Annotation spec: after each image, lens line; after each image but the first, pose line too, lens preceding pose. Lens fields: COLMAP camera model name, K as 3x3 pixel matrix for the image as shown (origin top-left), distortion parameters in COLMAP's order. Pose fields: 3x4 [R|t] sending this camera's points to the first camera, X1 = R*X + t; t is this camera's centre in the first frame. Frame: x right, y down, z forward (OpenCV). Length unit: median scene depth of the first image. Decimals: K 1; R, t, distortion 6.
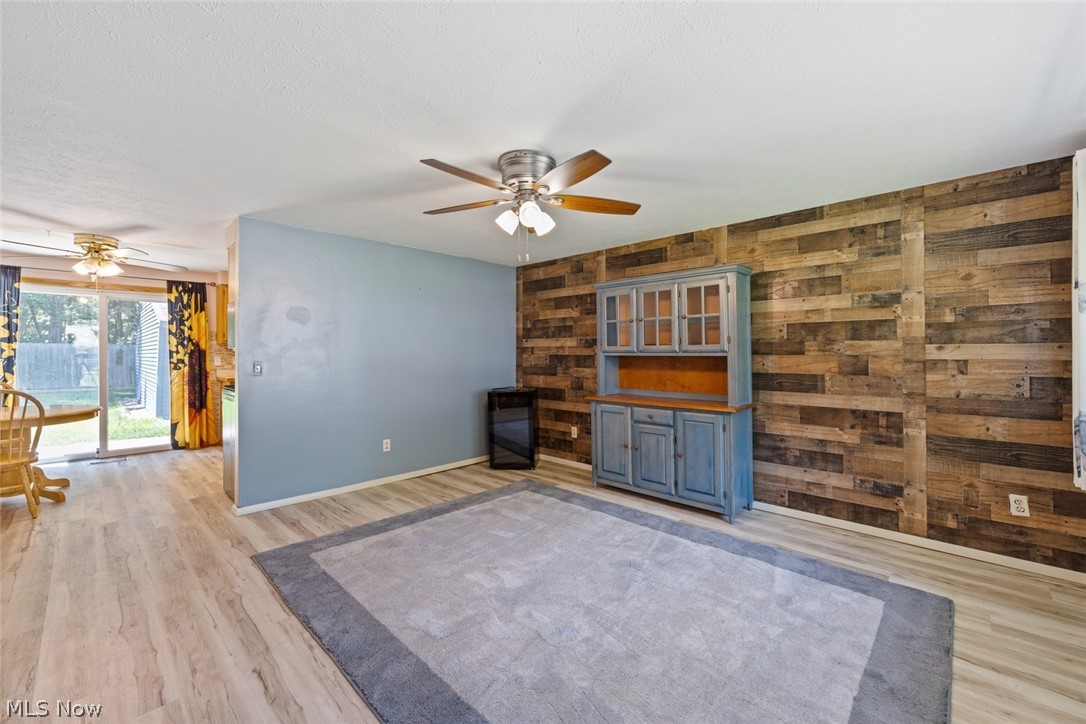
lens RADIAL K [[441.3, 0, 543.7], [0, 441.3, 352.6], [0, 0, 1]] dist [0.000148, 0.000496]
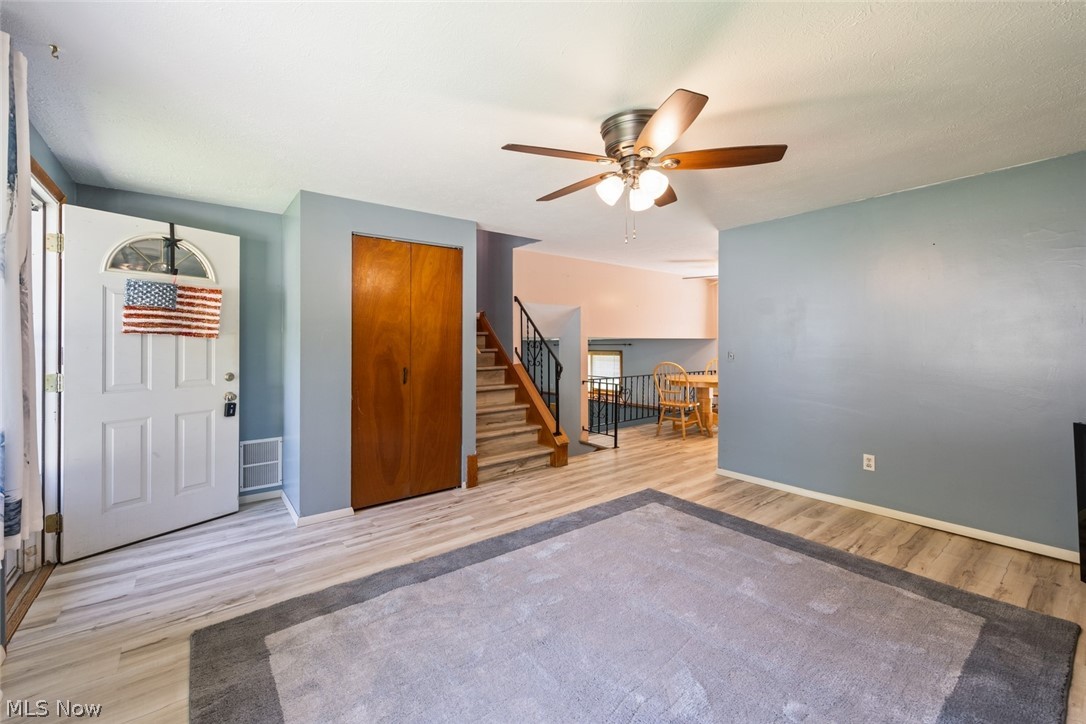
lens RADIAL K [[443.7, 0, 525.6], [0, 443.7, 339.7], [0, 0, 1]] dist [-0.000395, 0.000009]
pose [[-0.156236, -0.006487, -0.987698, 0.593162], [0.006402, 0.999951, -0.007580, -0.001613], [0.987699, -0.007507, -0.156187, 0.630120]]
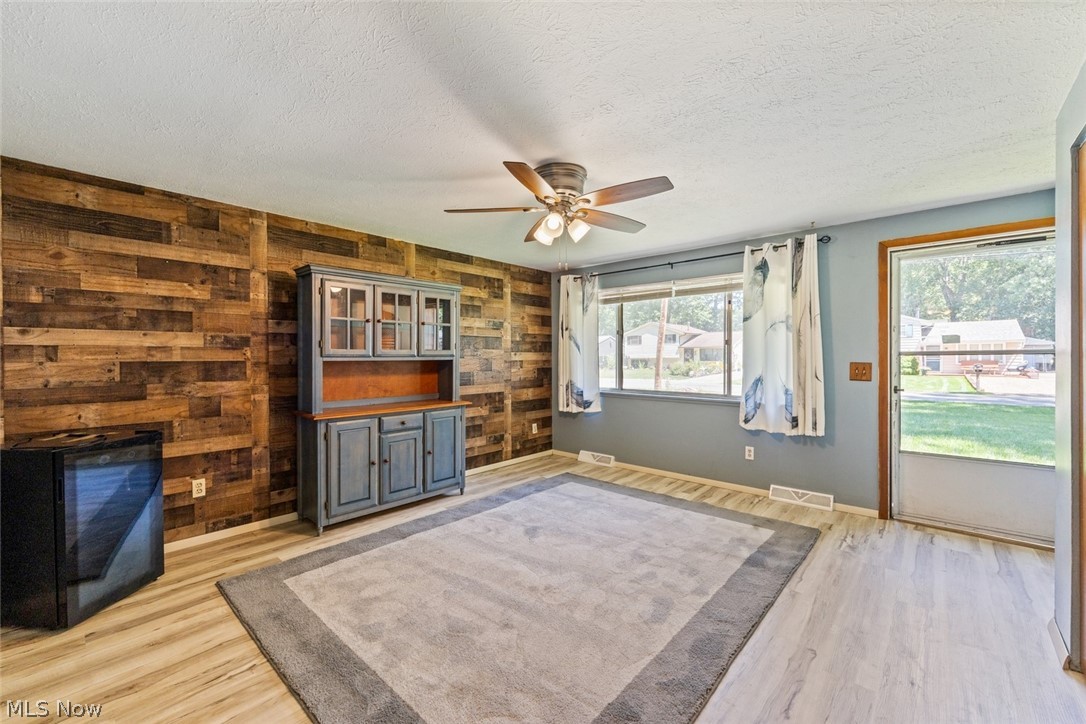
lens RADIAL K [[441.3, 0, 543.7], [0, 441.3, 352.6], [0, 0, 1]] dist [0.000148, 0.000496]
pose [[-0.031558, 0.007345, 0.999475, -0.743321], [-0.000175, 0.999973, -0.007354, -0.002668], [-0.999502, -0.000407, -0.031555, 0.726912]]
